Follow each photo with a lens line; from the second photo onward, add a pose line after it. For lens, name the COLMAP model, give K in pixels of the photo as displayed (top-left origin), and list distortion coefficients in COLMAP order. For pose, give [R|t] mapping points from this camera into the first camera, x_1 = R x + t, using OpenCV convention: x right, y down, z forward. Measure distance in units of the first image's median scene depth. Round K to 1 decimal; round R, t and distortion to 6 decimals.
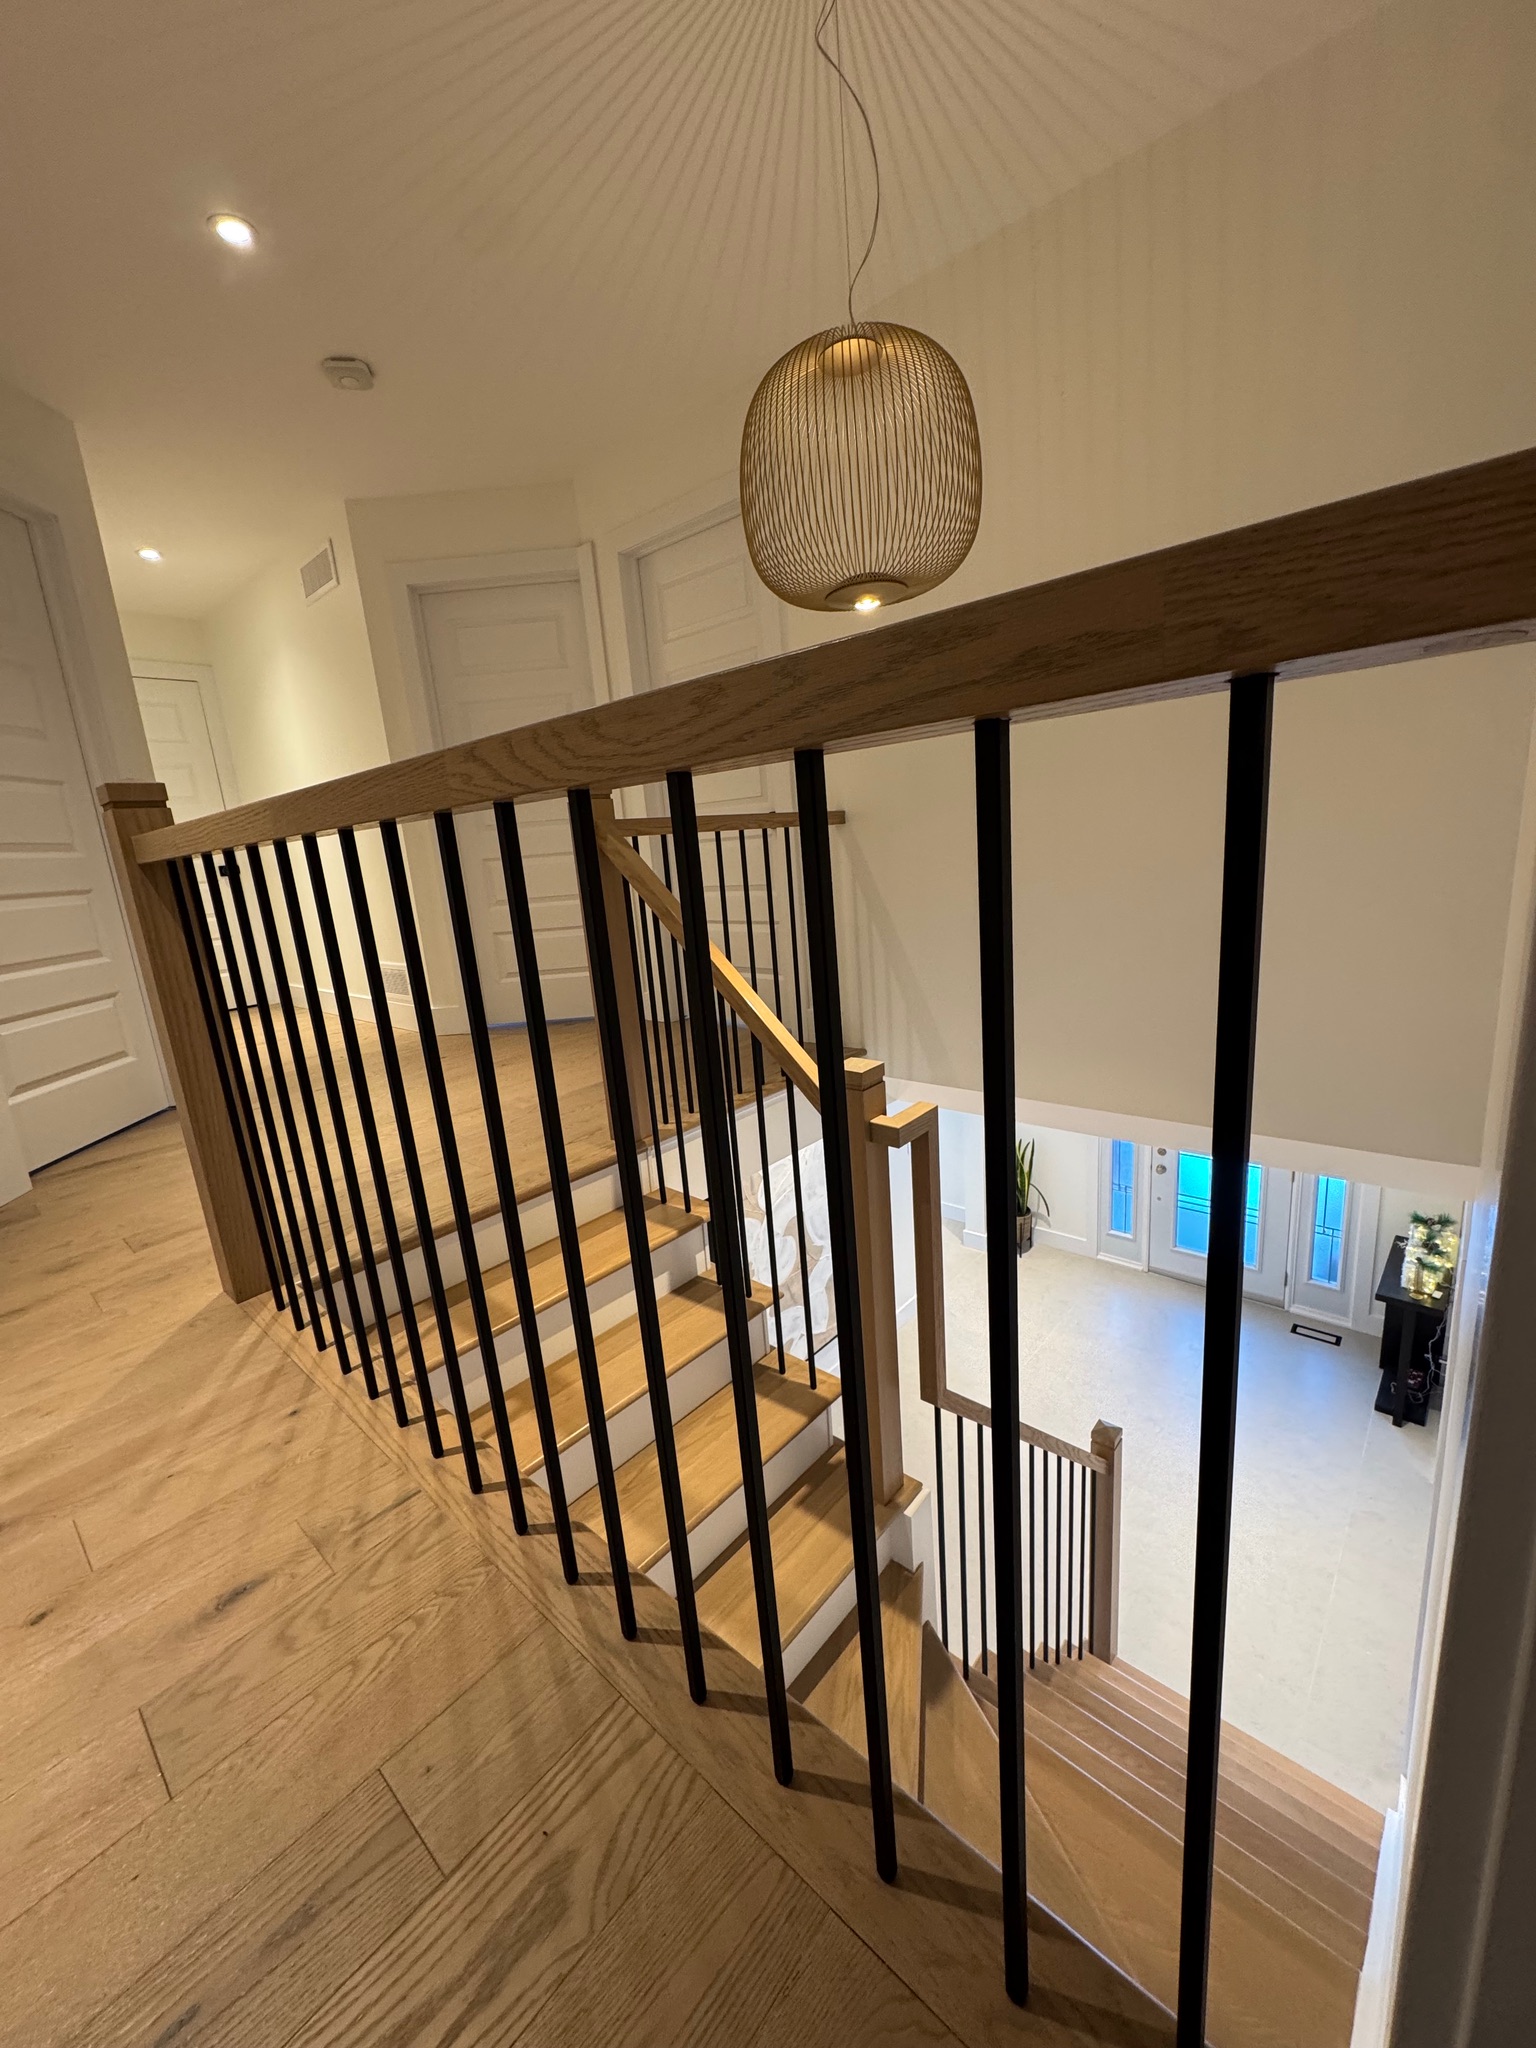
lens RADIAL K [[812.2, 0, 770.9], [0, 812.2, 1023.5], [0, 0, 1]] dist [-0.001326, 0.000064]
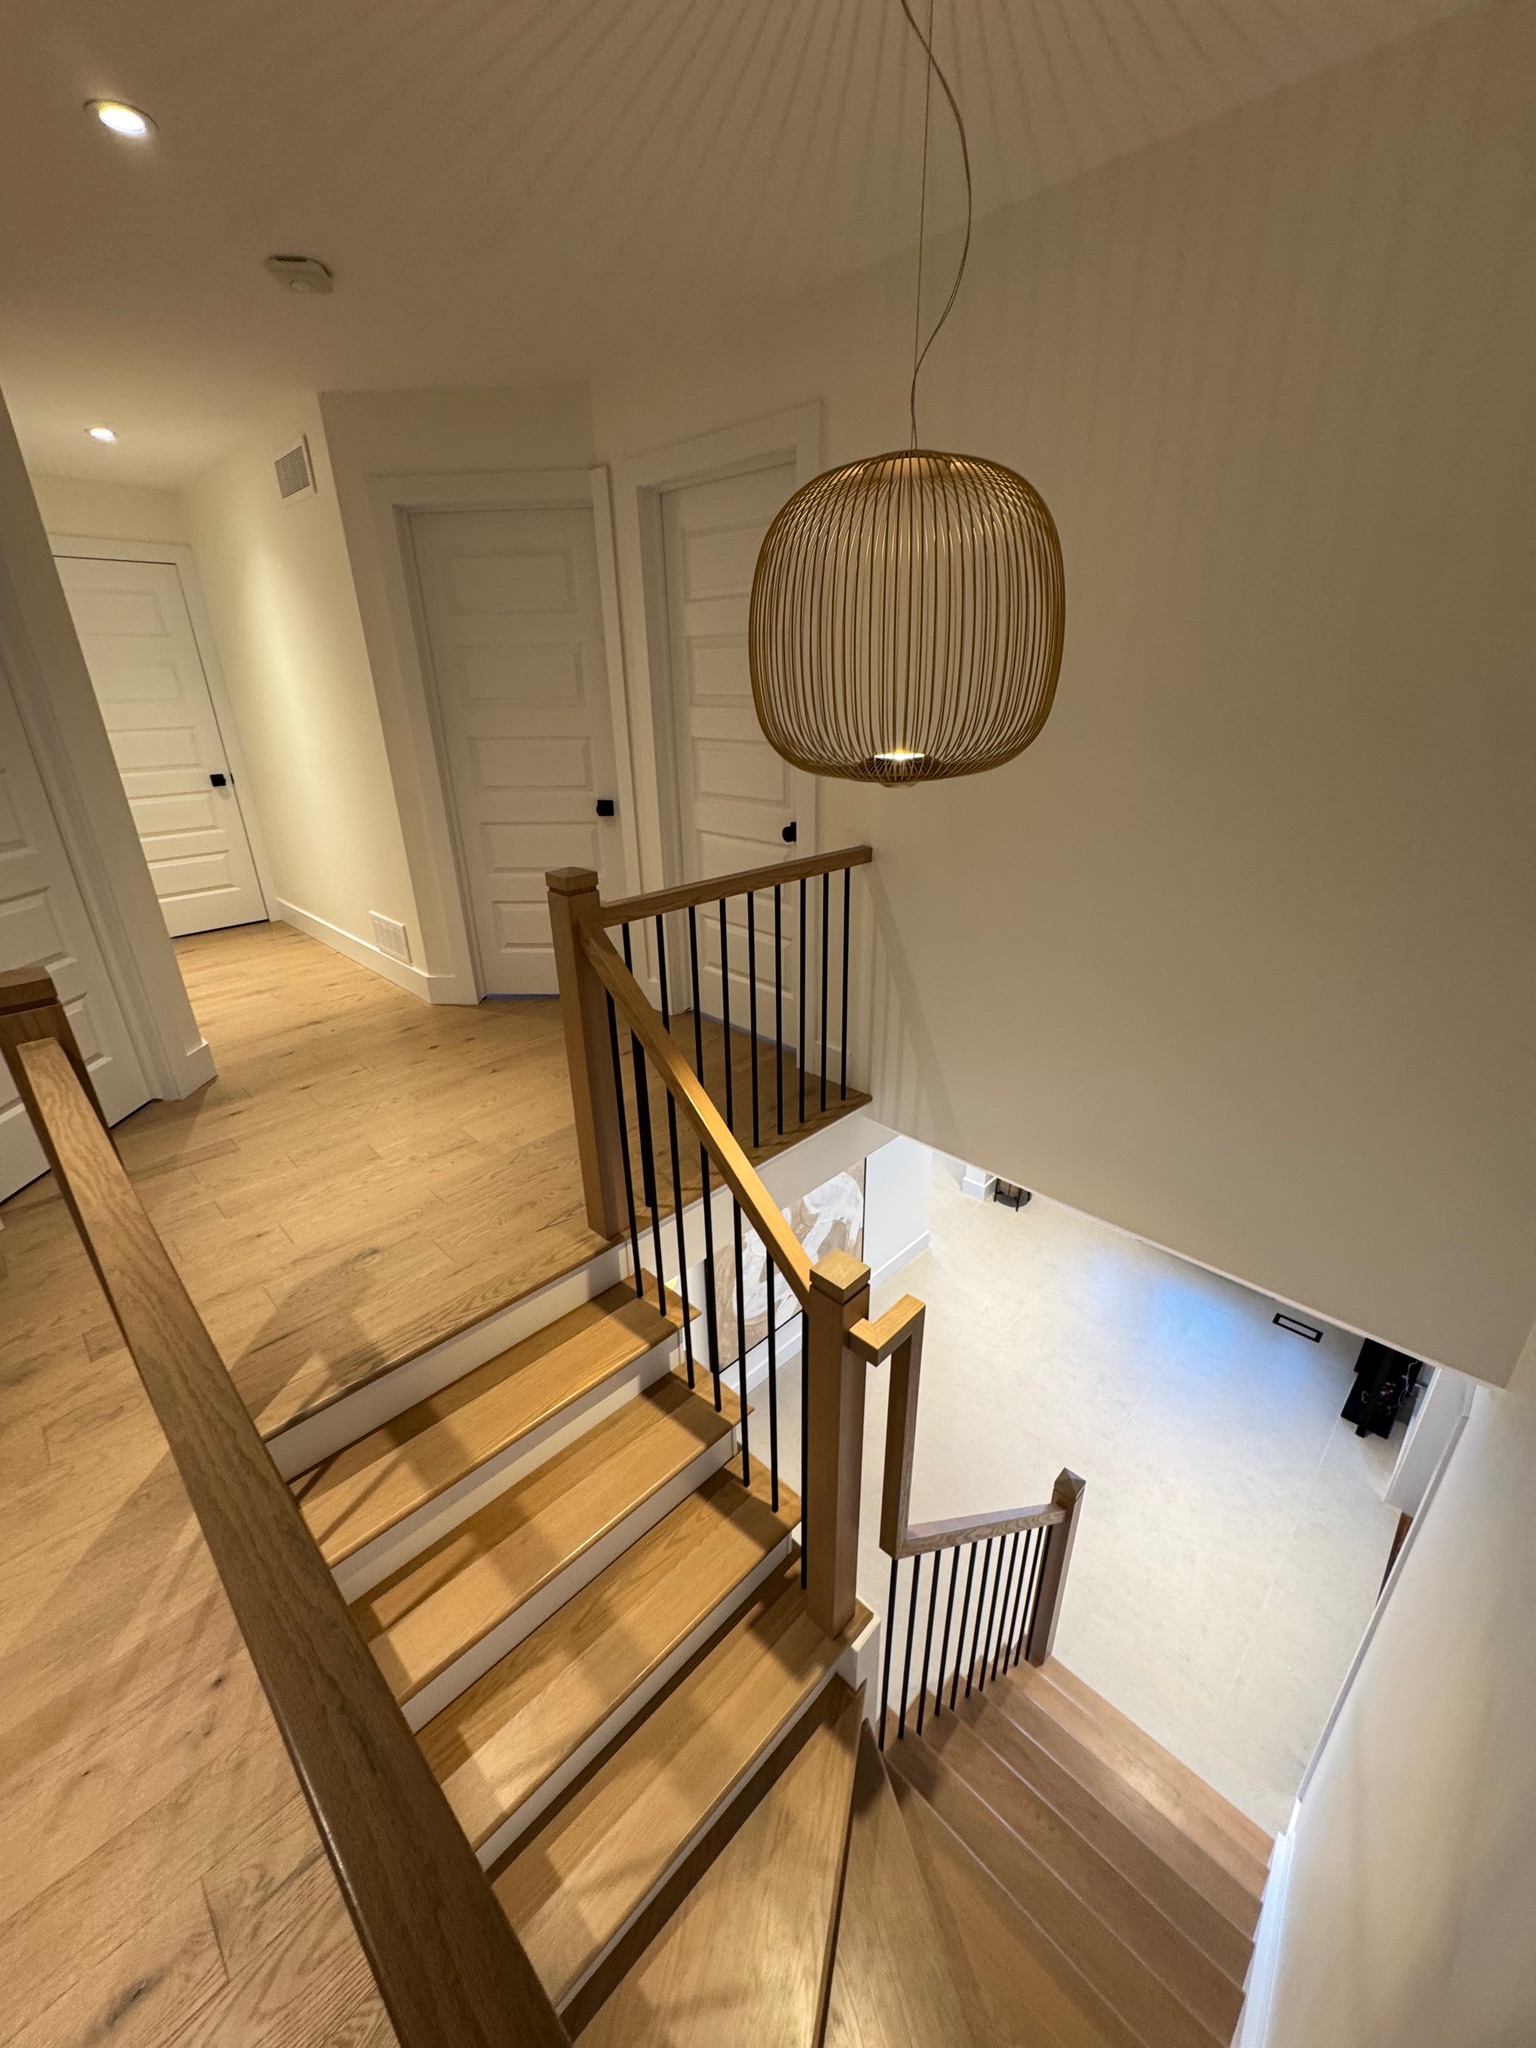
lens RADIAL K [[812.2, 0, 770.9], [0, 812.2, 1023.5], [0, 0, 1]] dist [-0.001326, 0.000064]
pose [[0.996613, 0.079256, -0.021930, 0.023242], [-0.074019, 0.980756, 0.180661, -0.343605], [0.035827, -0.178426, 0.983301, 0.132713]]
